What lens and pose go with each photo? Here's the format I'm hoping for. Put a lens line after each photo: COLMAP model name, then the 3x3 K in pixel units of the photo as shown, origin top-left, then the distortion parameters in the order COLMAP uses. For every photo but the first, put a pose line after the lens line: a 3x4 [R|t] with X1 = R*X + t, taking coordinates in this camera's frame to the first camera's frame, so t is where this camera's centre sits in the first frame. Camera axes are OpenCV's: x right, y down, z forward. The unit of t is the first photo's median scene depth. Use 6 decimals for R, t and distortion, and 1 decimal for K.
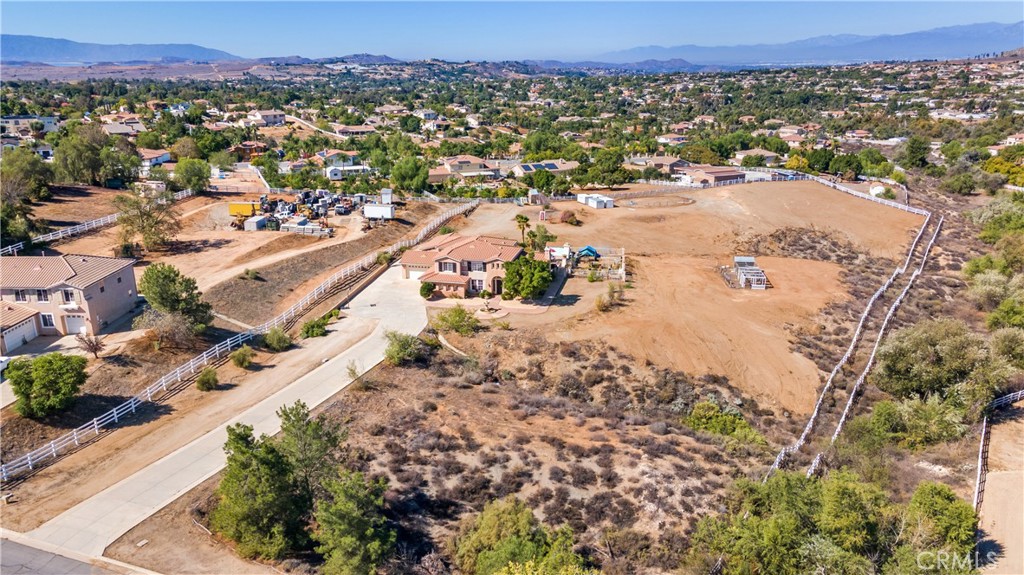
lens RADIAL K [[737.1, 0, 512.0], [0, 737.1, 287.5], [0, 0, 1]] dist [0.000247, 0.082301]
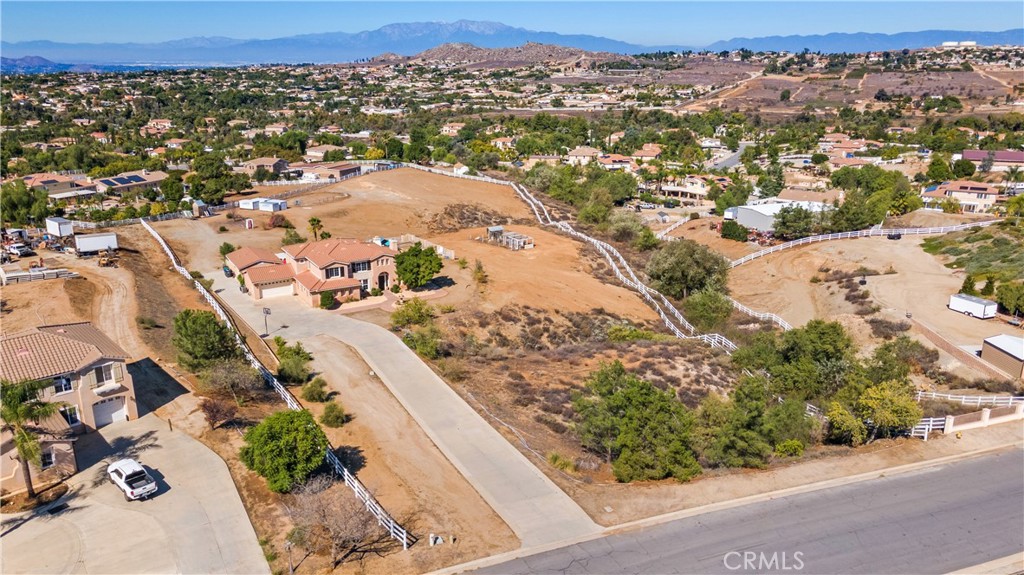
lens RADIAL K [[737.1, 0, 512.0], [0, 737.1, 287.5], [0, 0, 1]] dist [0.000247, 0.082301]
pose [[0.726030, -0.198028, 0.658533, -0.562072], [0.199099, 0.977156, 0.074335, -0.034375], [-0.658210, 0.077144, 0.748871, 0.124510]]
